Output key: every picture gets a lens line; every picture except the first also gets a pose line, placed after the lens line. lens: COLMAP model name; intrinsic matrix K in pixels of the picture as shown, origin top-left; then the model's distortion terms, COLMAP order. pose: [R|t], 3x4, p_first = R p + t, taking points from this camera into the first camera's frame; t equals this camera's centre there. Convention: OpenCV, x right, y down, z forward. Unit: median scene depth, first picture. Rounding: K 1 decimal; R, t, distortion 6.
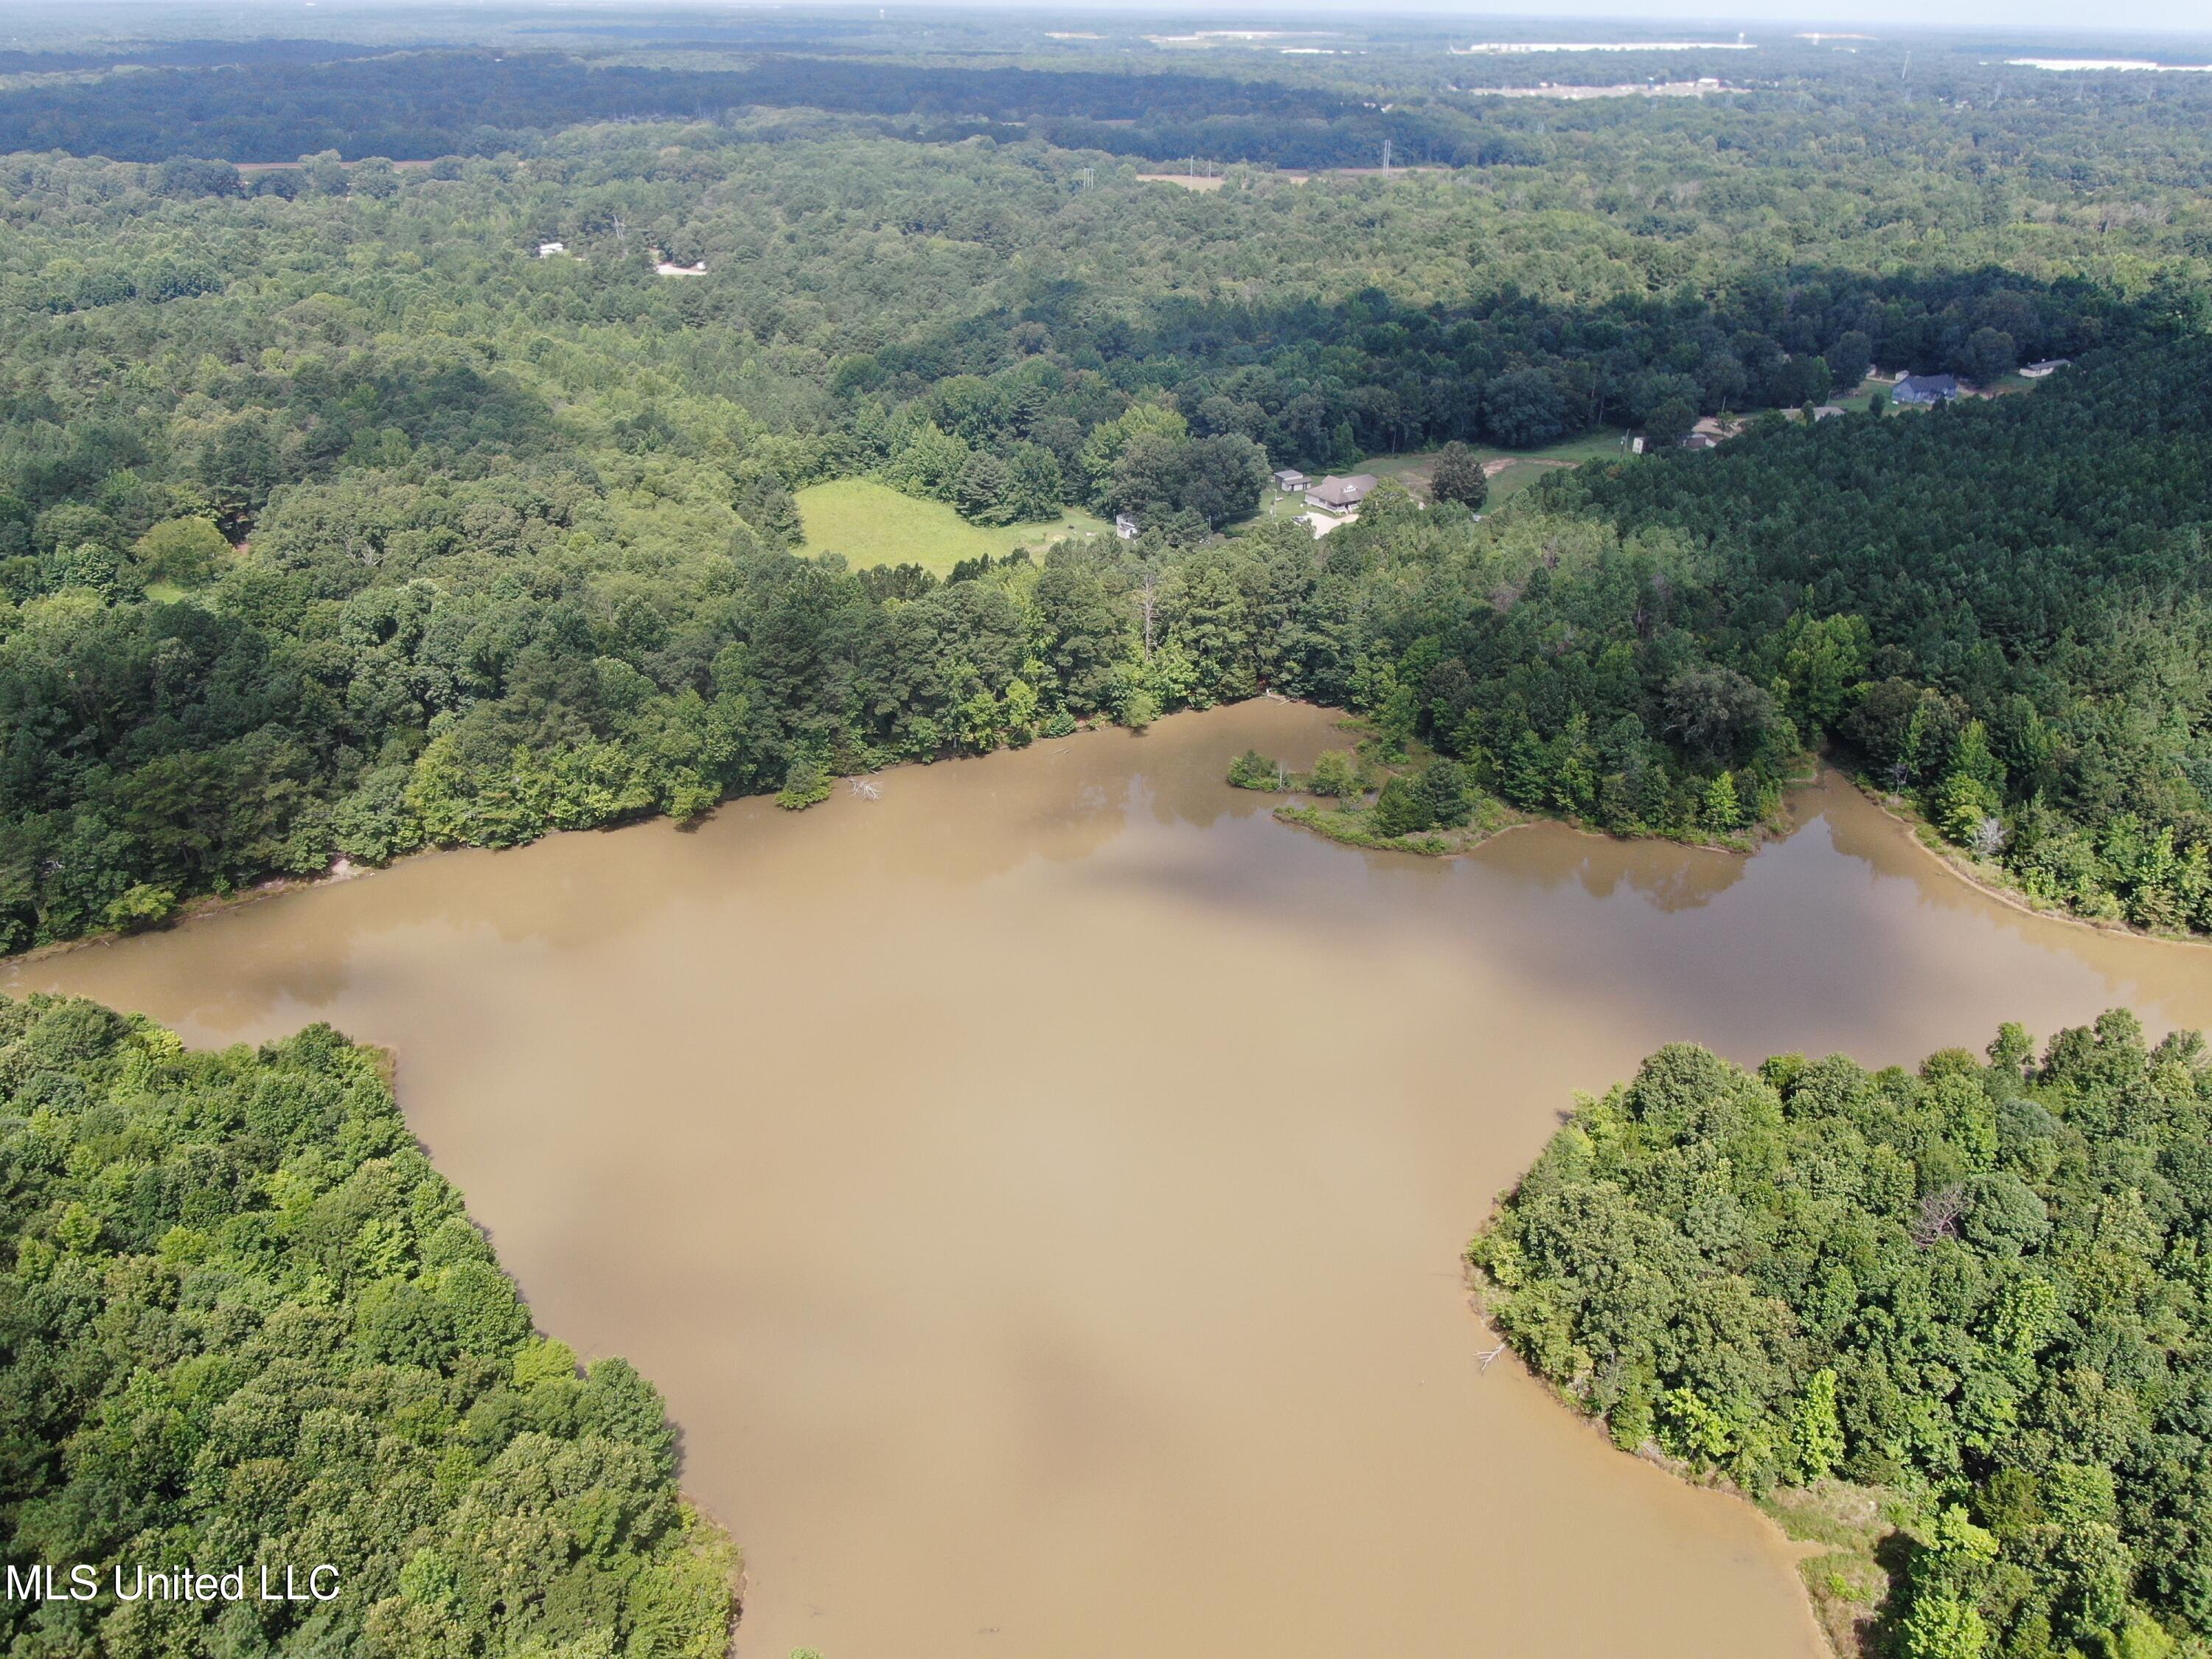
lens RADIAL K [[1598.8, 0, 1098.5], [0, 1598.8, 832.4], [0, 0, 1]] dist [-0.017883, 0.007722]
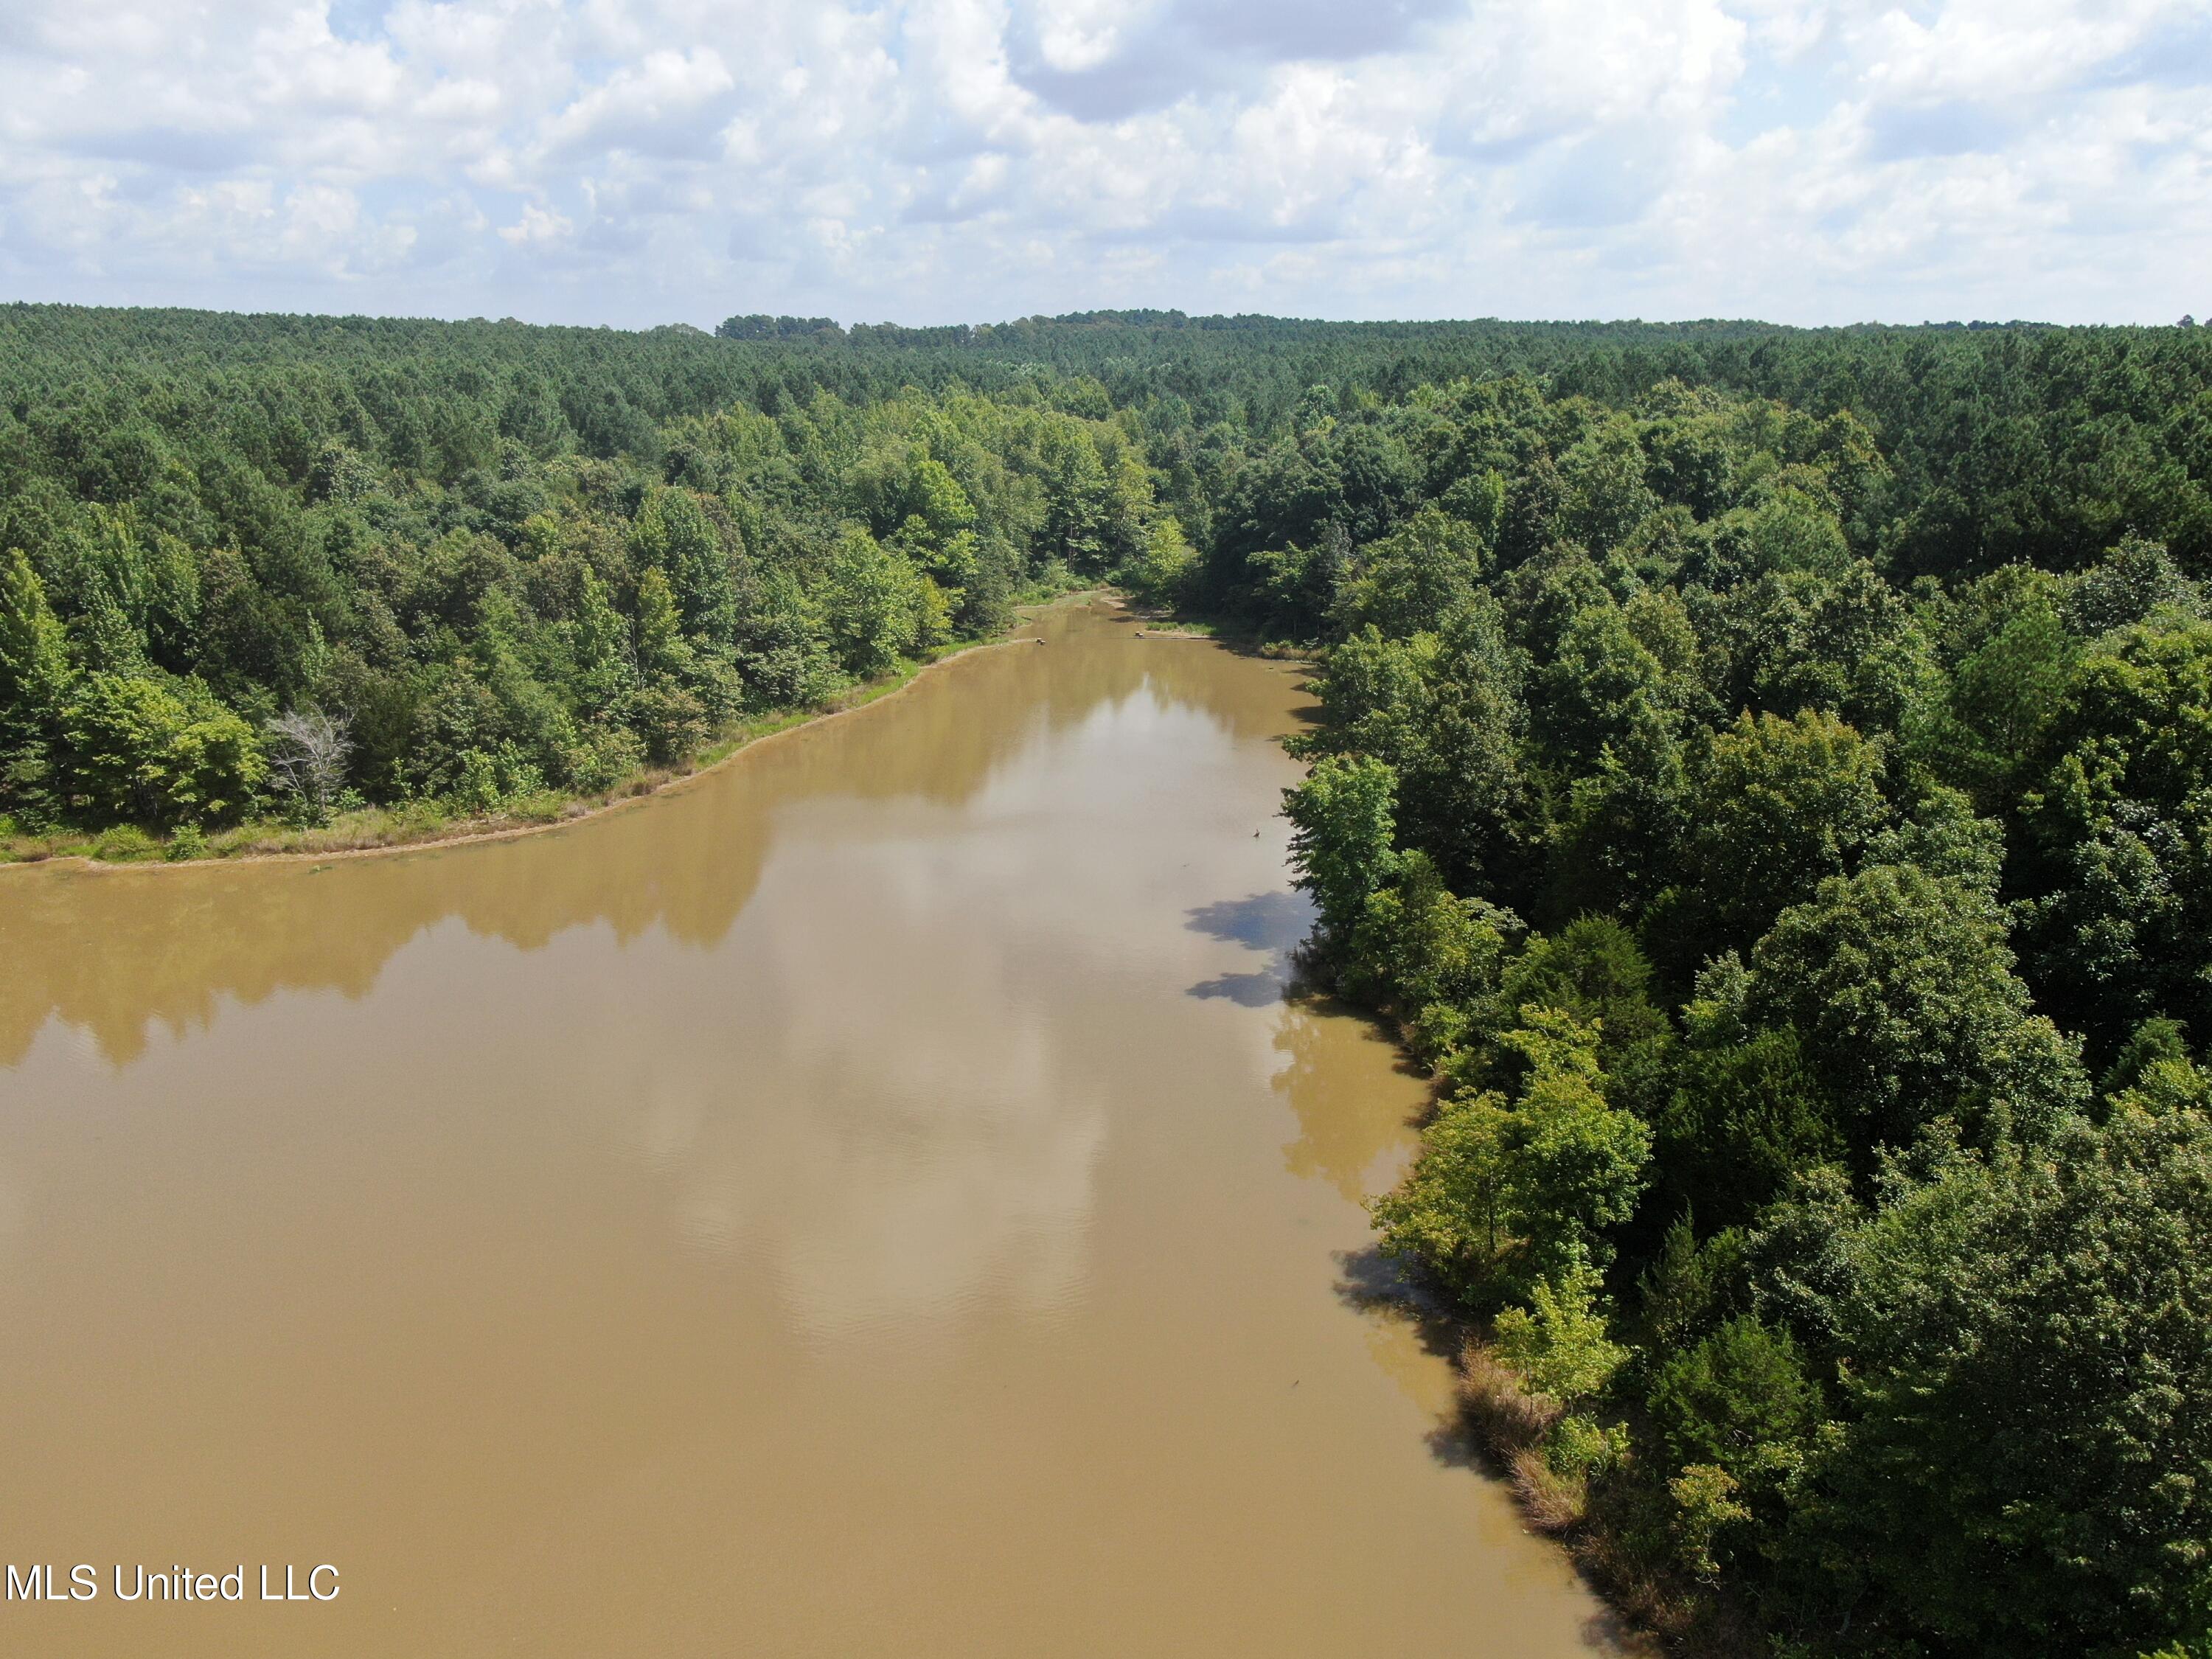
lens RADIAL K [[1598.8, 0, 1100.0], [0, 1598.8, 817.9], [0, 0, 1]] dist [-0.017883, 0.007722]
pose [[-0.050481, -0.294546, 0.954303, 0.147634], [0.468866, 0.836689, 0.283047, -0.003735], [-0.881826, 0.461729, 0.095865, 0.731474]]
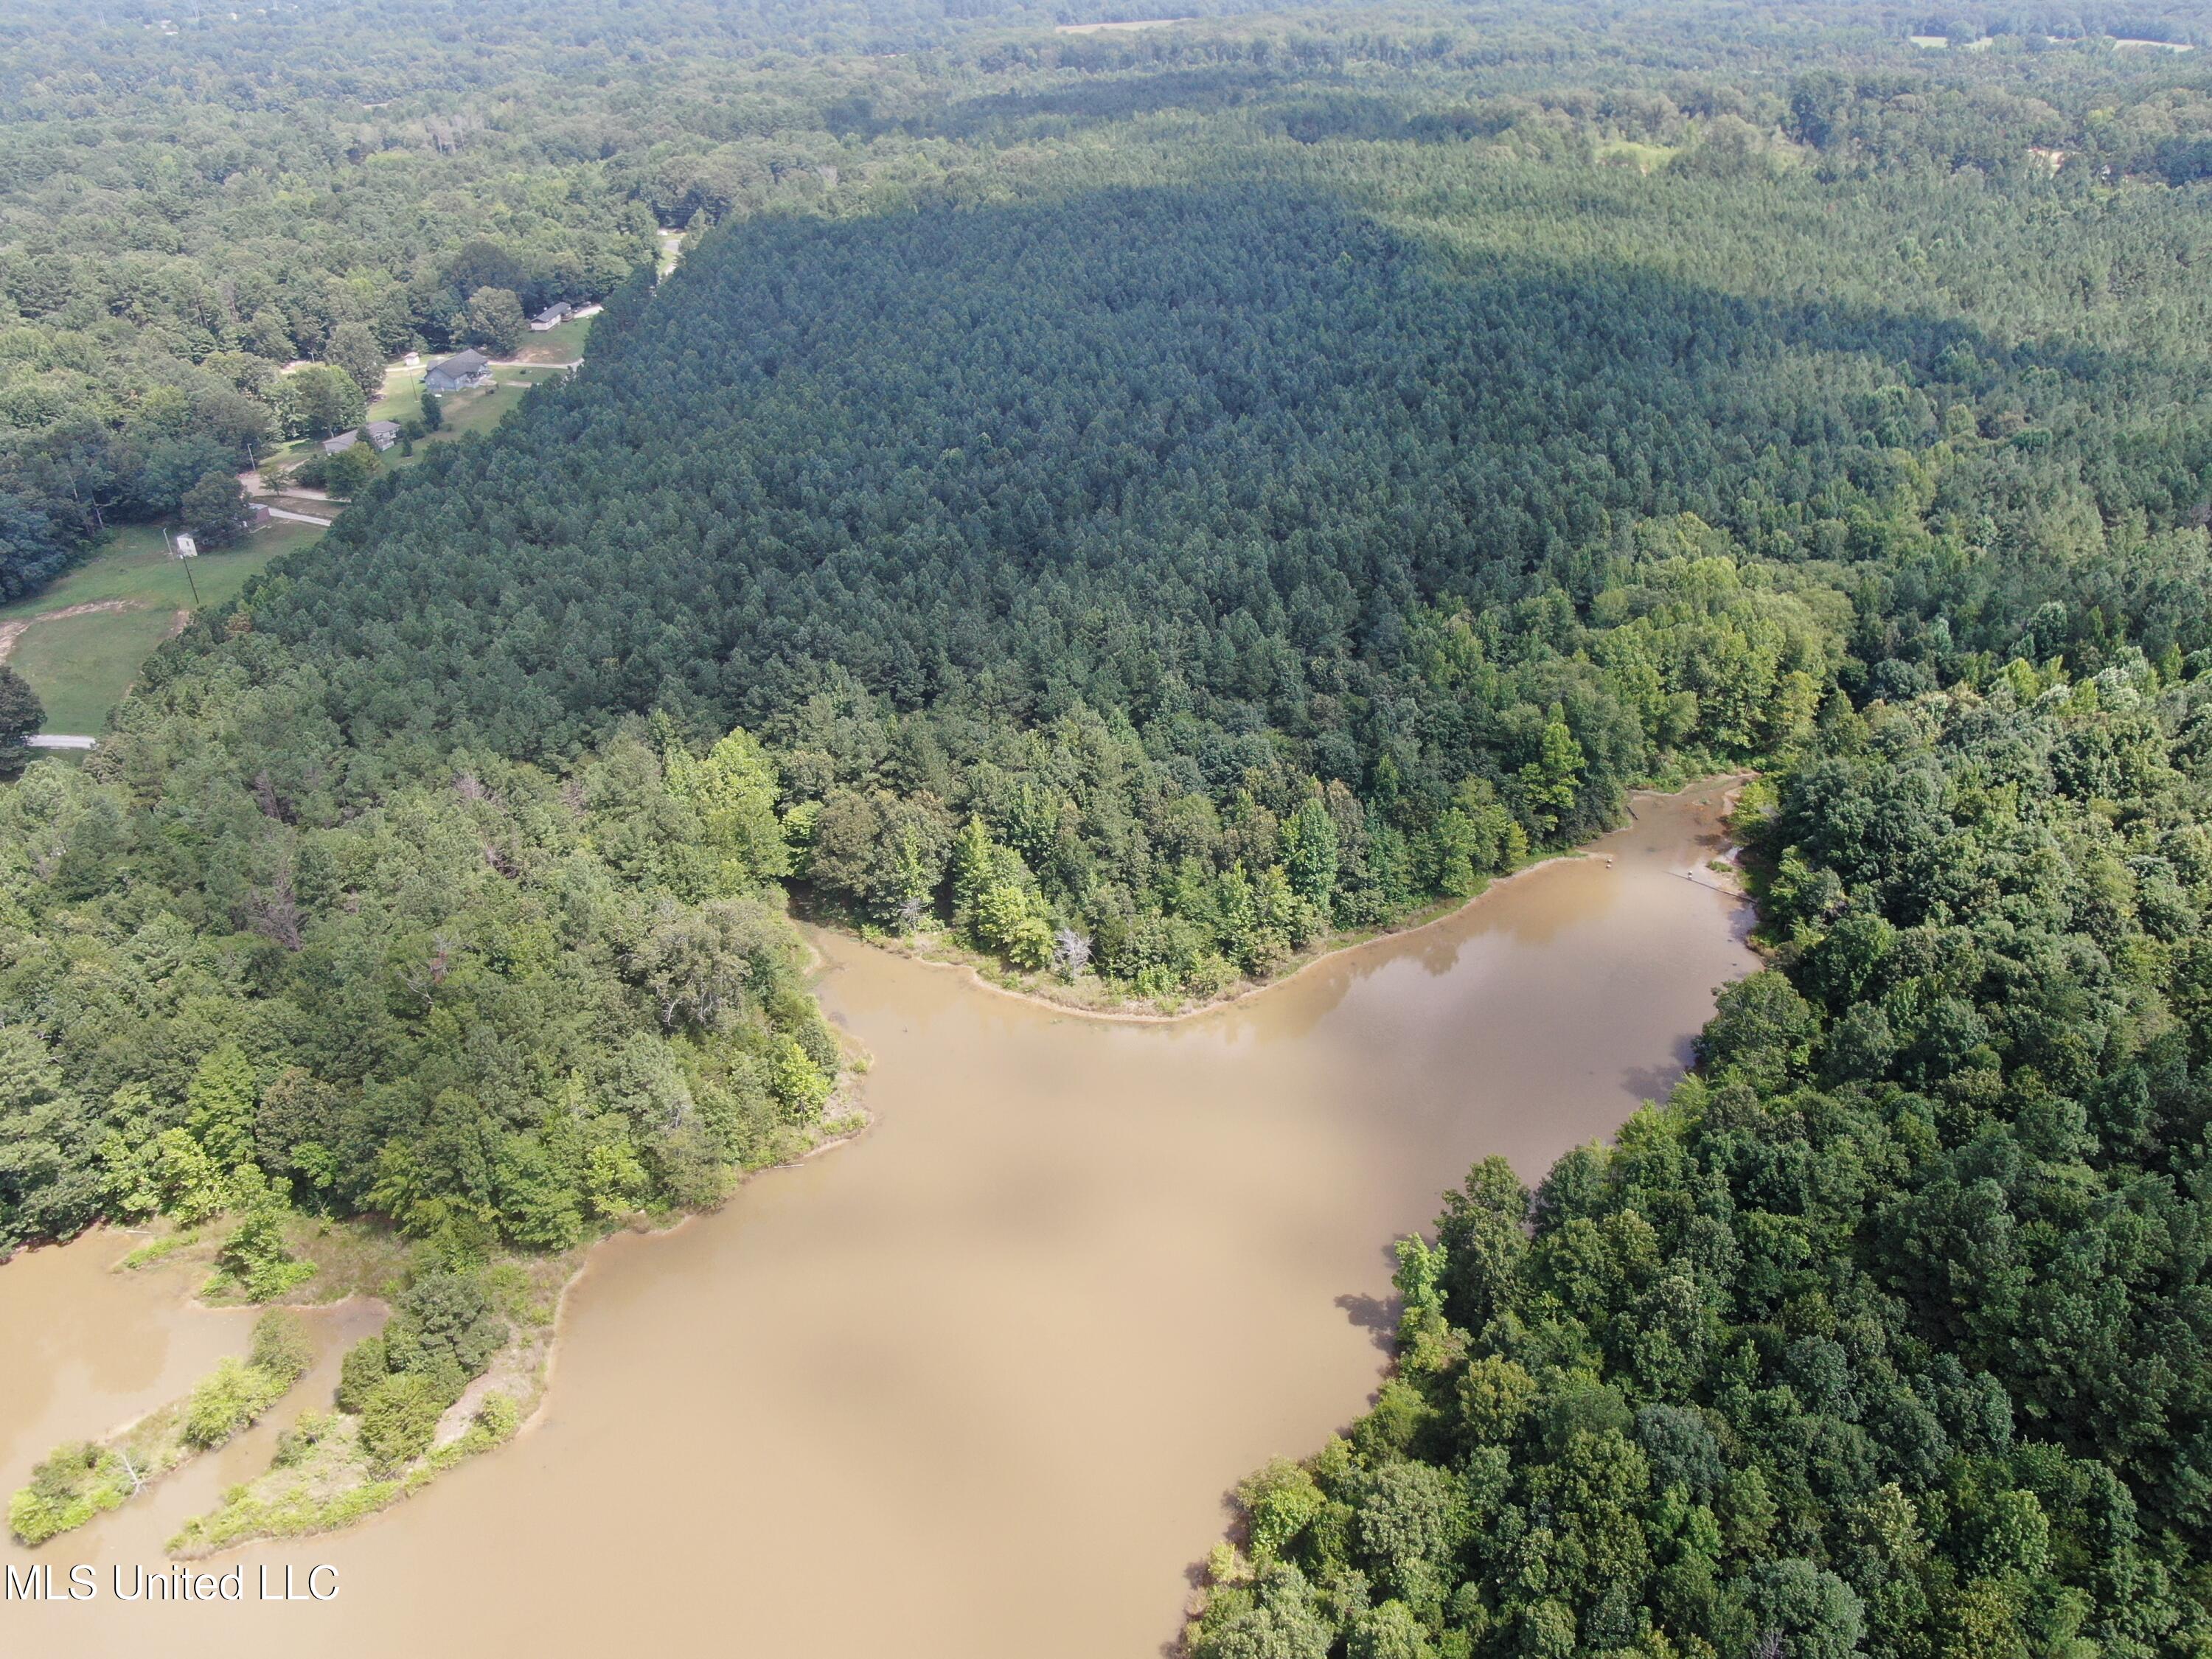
lens RADIAL K [[1598.8, 0, 1101.5], [0, 1598.8, 815.5], [0, 0, 1]] dist [-0.017883, 0.007722]
pose [[0.565163, -0.421519, 0.709163, 0.018178], [0.395500, 0.892828, 0.215496, -0.210442], [-0.723996, 0.158684, 0.671304, 0.398422]]
